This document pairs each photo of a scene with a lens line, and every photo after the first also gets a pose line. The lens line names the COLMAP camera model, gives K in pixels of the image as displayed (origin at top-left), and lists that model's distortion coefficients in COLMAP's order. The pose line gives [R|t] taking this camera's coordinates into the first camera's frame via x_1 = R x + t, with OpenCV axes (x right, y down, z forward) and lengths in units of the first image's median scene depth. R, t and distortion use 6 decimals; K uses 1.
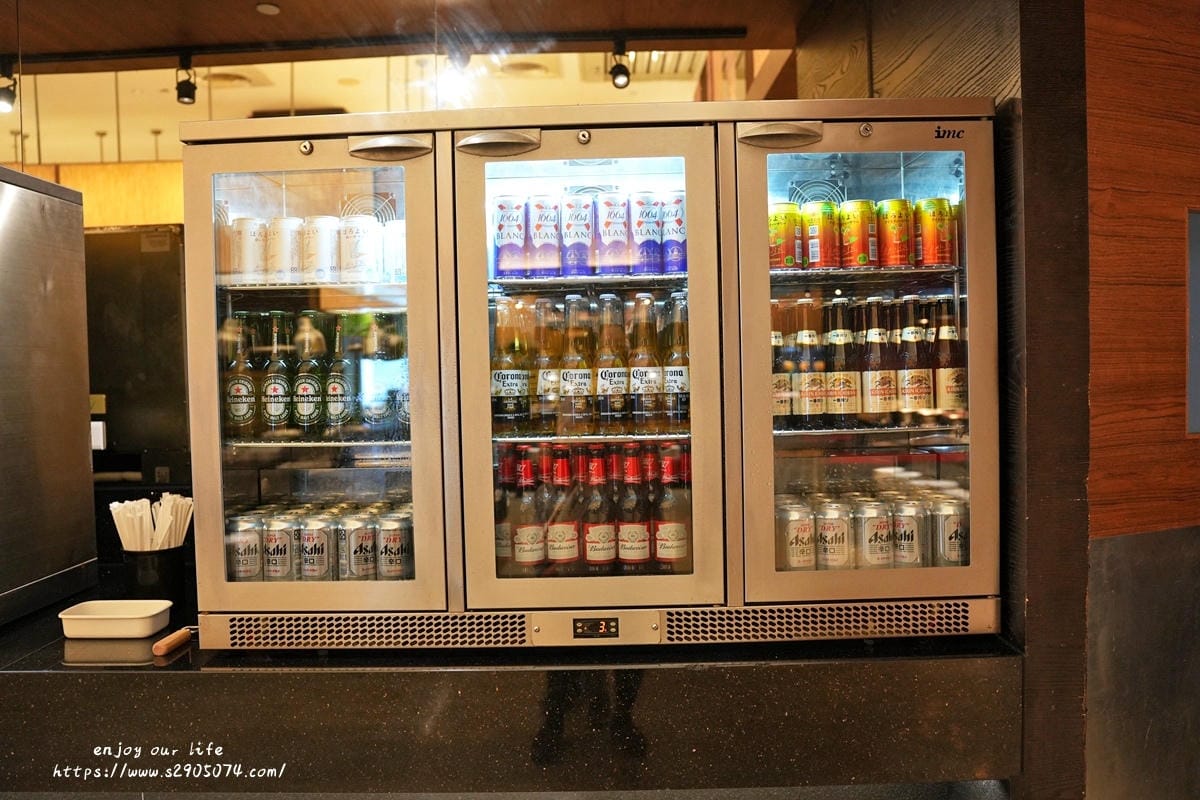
lens RADIAL K [[976.8, 0, 599.9], [0, 976.8, 396.5], [0, 0, 1]] dist [-0.082440, 0.016442]
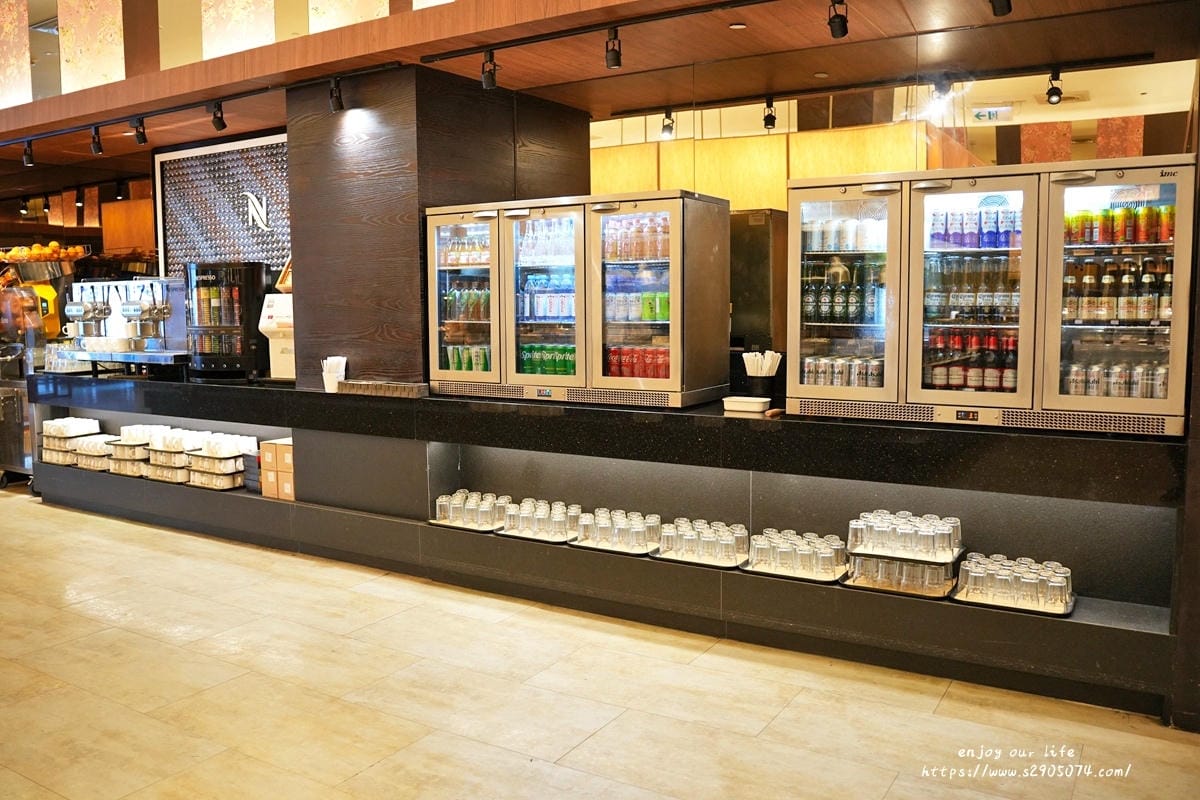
lens RADIAL K [[976.8, 0, 601.1], [0, 976.8, 396.7], [0, 0, 1]] dist [-0.082440, 0.016442]
pose [[0.864438, 0.067131, -0.498237, 0.340861], [-0.030266, 0.996196, 0.081714, 0.047577], [0.501827, -0.055557, 0.863182, -1.178326]]
